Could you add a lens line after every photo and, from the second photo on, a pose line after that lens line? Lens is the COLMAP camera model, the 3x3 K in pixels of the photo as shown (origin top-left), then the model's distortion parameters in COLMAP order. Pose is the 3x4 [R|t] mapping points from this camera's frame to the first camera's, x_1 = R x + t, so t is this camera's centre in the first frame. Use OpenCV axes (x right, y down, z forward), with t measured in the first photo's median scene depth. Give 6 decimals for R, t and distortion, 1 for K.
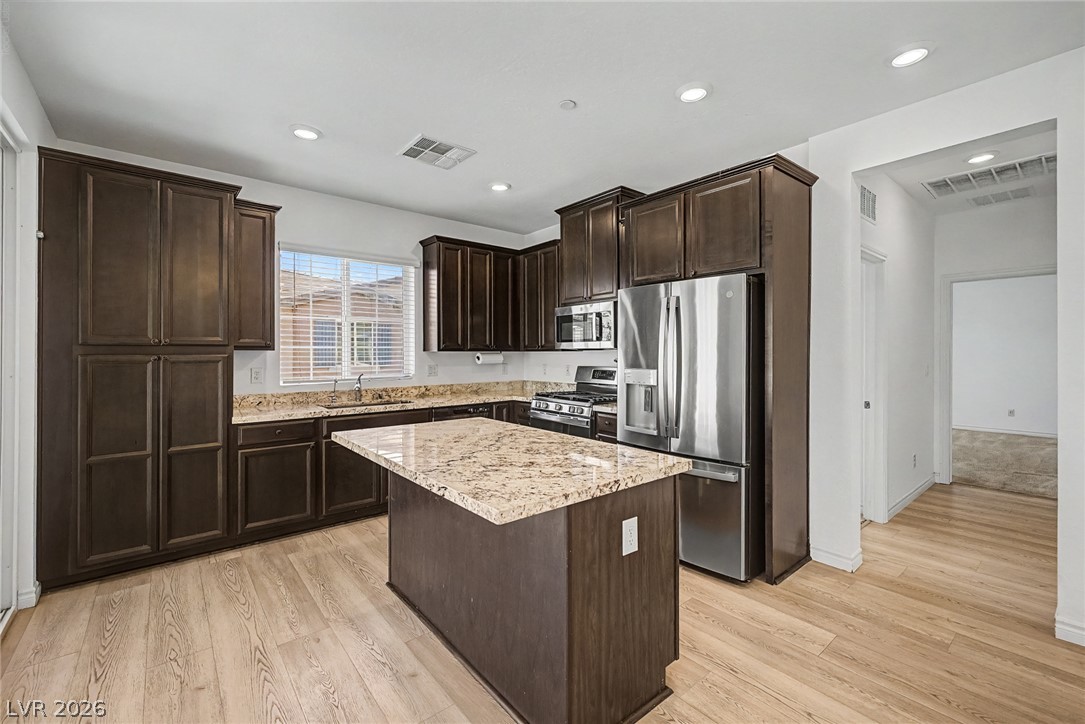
lens RADIAL K [[455.6, 0, 535.9], [0, 455.6, 356.0], [0, 0, 1]] dist [0.008829, -0.002027]
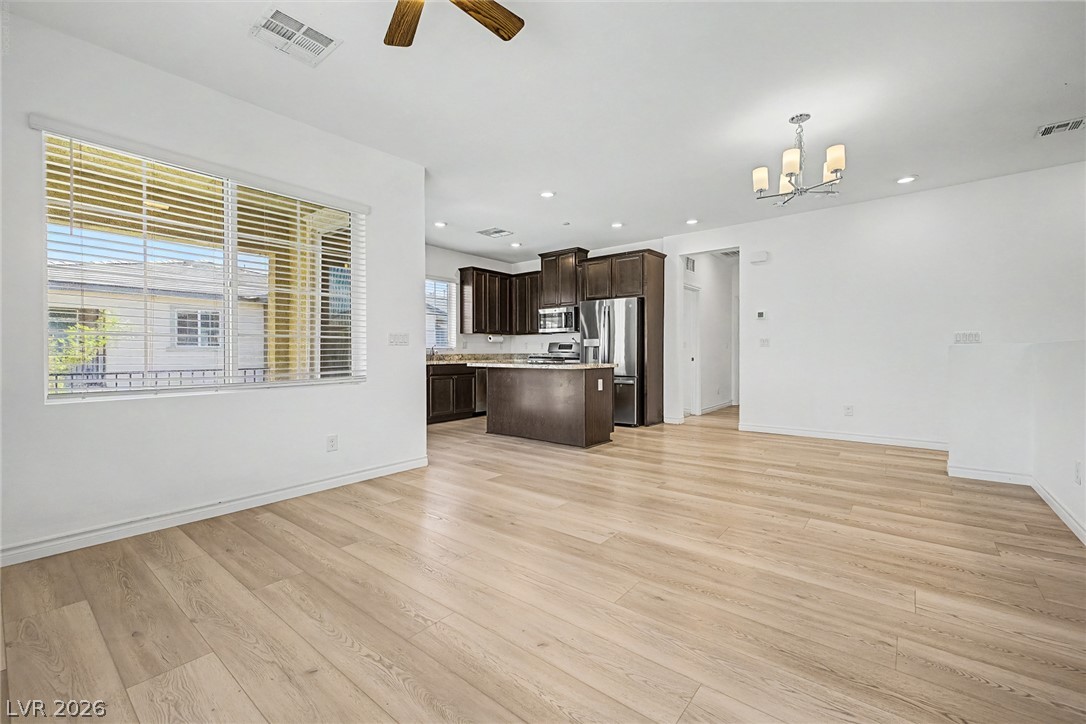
lens RADIAL K [[456.1, 0, 539.1], [0, 456.1, 359.6], [0, 0, 1]] dist [0.008829, -0.002027]
pose [[0.978957, -0.001404, 0.204063, -0.370496], [-0.000436, 0.999960, 0.008970, 0.086055], [-0.204067, -0.008871, 0.978917, -0.866766]]
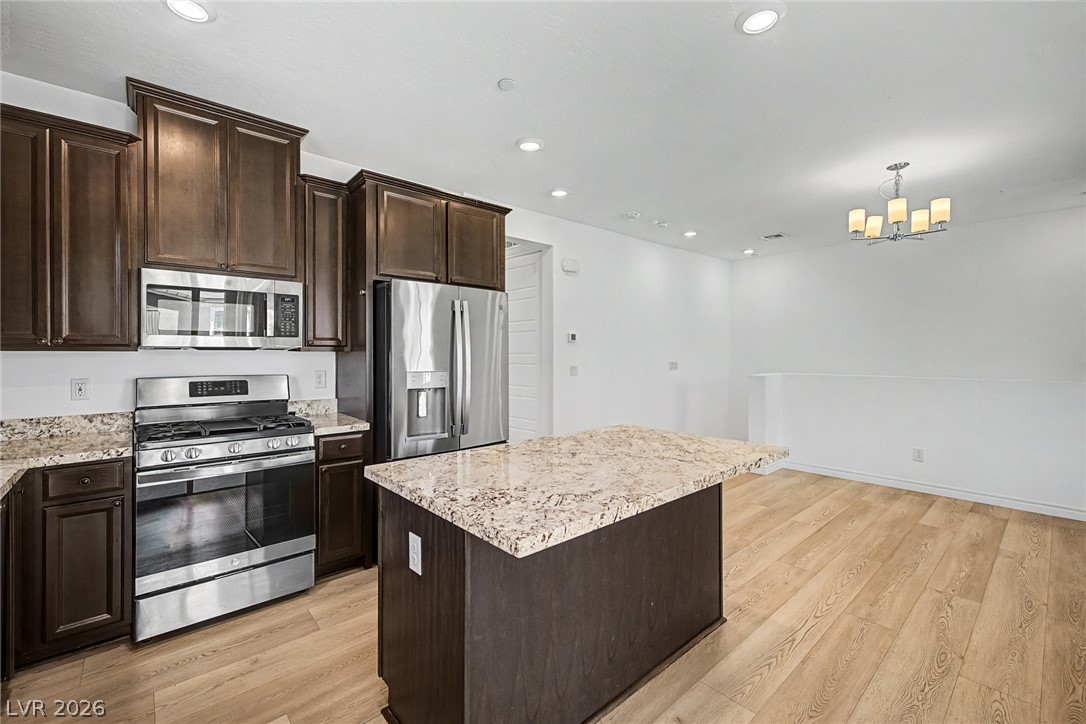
lens RADIAL K [[456.1, 0, 539.7], [0, 456.1, 356.4], [0, 0, 1]] dist [0.008829, -0.002027]
pose [[-0.036912, 0.002104, 0.999316, -0.577423], [0.009801, 0.999950, -0.001743, 0.001090], [-0.999270, 0.009730, -0.036931, 0.656415]]
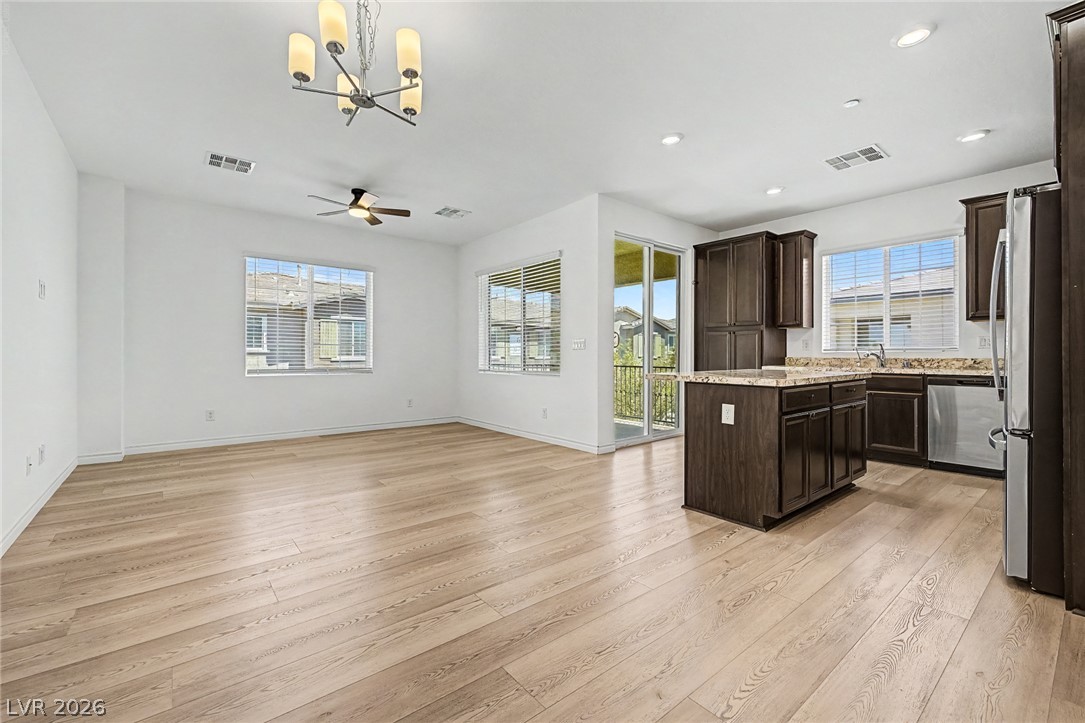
lens RADIAL K [[455.6, 0, 532.2], [0, 455.6, 356.0], [0, 0, 1]] dist [0.008829, -0.002027]
pose [[-0.013029, 0.005763, -0.999899, 0.869519], [-0.006690, 0.999961, 0.005851, 0.074370], [0.999893, 0.006766, -0.012990, 0.121662]]
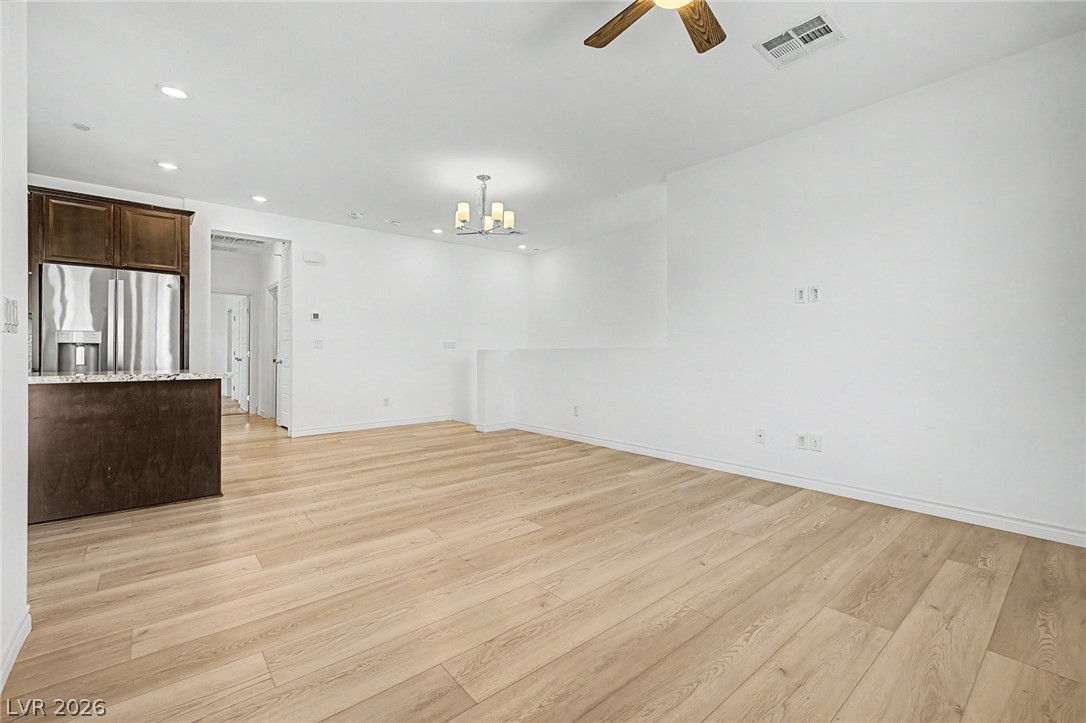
lens RADIAL K [[456.1, 0, 537.8], [0, 456.1, 363.1], [0, 0, 1]] dist [0.008829, -0.002027]
pose [[-0.015731, -0.016995, 0.999732, -0.877413], [0.006649, 0.999832, 0.017101, 0.084211], [-0.999854, 0.006916, -0.015615, -0.215895]]
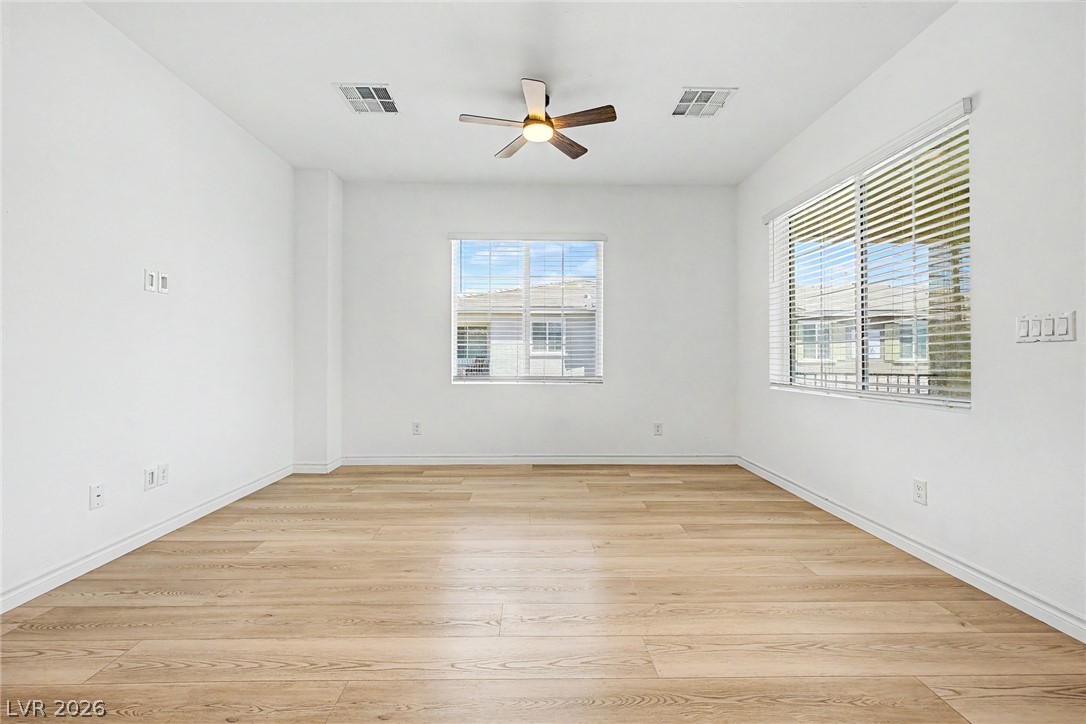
lens RADIAL K [[456.1, 0, 541.6], [0, 456.1, 353.8], [0, 0, 1]] dist [0.008829, -0.002027]
pose [[-0.615202, -0.003378, -0.788362, 0.236901], [-0.002224, 0.999994, -0.002549, 0.076481], [0.788367, 0.000185, -0.615206, 0.120386]]
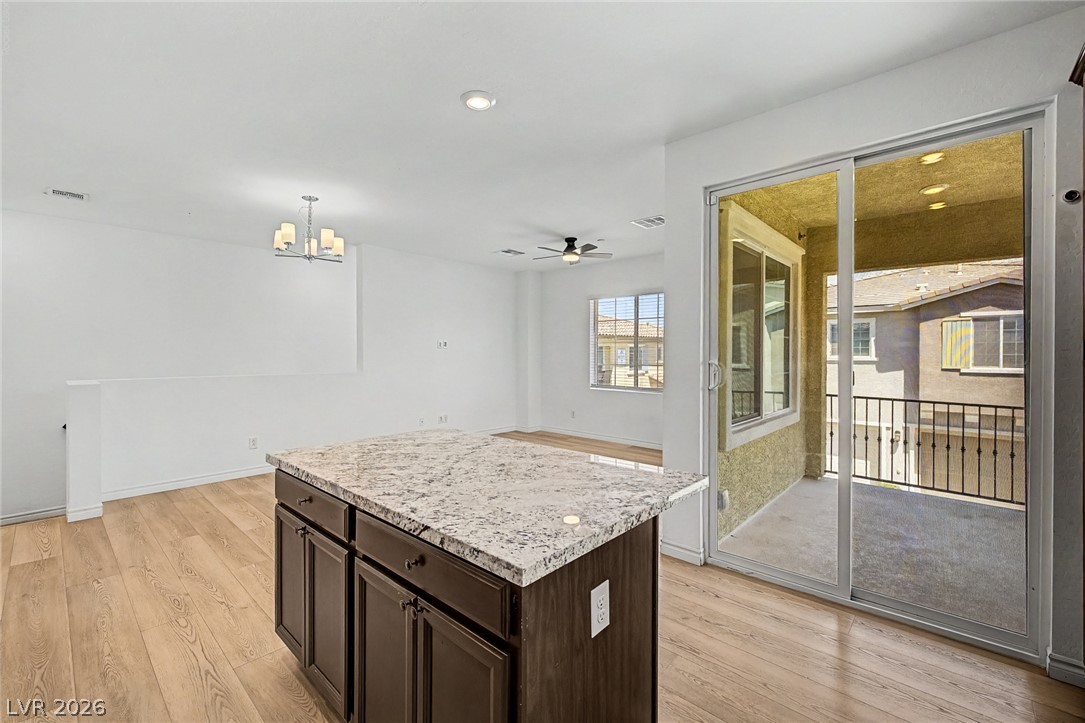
lens RADIAL K [[455.6, 0, 533.9], [0, 455.6, 355.0], [0, 0, 1]] dist [0.008829, -0.002027]
pose [[-0.991387, 0.002763, -0.130933, -0.071967], [0.001750, 0.999968, 0.007855, -0.004529], [0.130951, 0.007558, -0.991360, 1.067596]]
